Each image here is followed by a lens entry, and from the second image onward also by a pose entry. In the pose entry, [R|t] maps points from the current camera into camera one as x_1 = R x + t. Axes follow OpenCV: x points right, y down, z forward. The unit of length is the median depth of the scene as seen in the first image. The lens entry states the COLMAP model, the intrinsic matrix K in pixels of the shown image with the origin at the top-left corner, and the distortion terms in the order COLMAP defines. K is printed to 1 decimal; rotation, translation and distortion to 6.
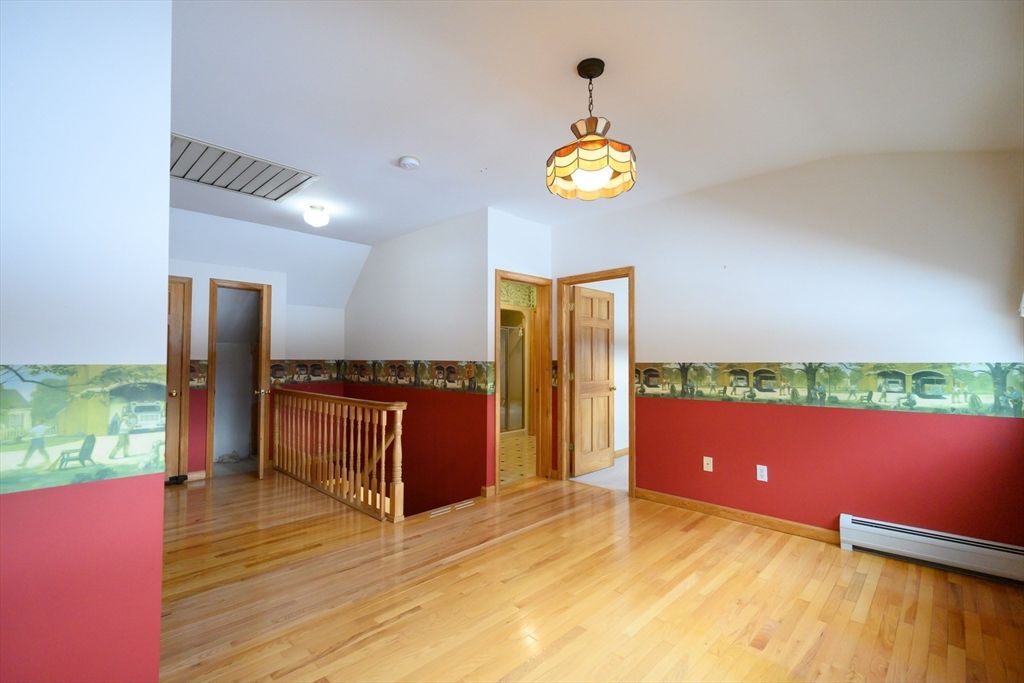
lens RADIAL K [[402.4, 0, 514.4], [0, 402.4, 344.0], [0, 0, 1]] dist [-0.000207, -0.000111]
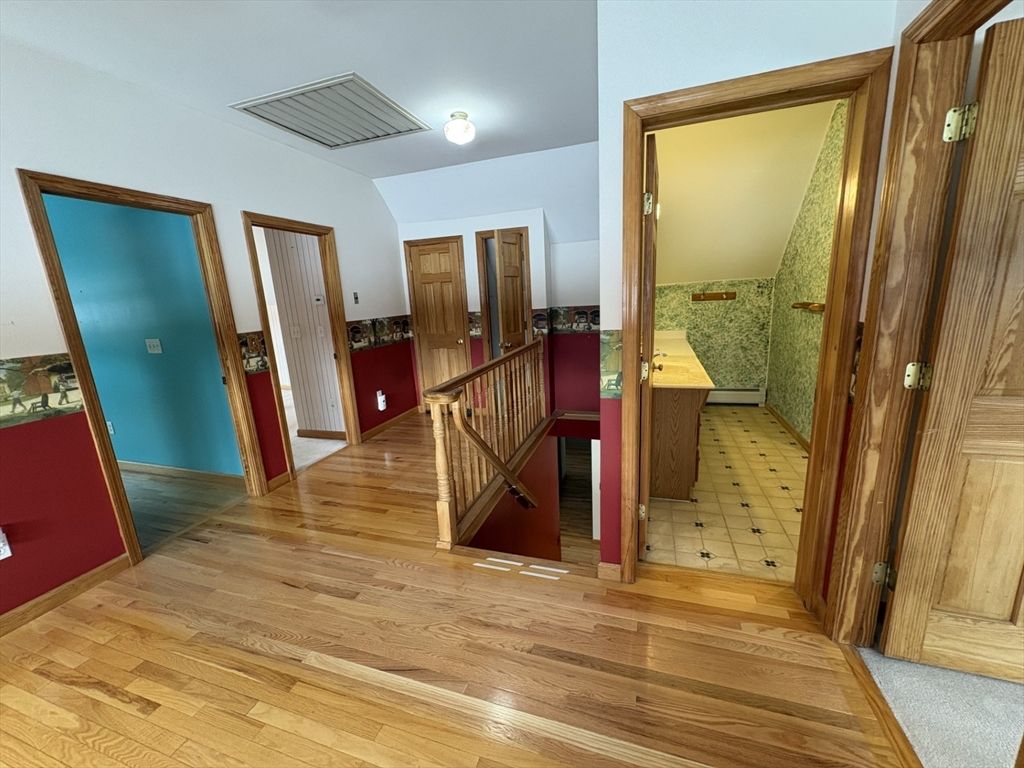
lens RADIAL K [[405.0, 0, 512.0], [0, 405.0, 384.0], [0, 0, 1]] dist [0.002487, 0.000157]
pose [[0.475253, 0.155087, -0.866073, 0.328591], [0.078421, 0.972959, 0.217259, 0.000534], [0.876348, -0.171171, 0.450239, 0.747019]]
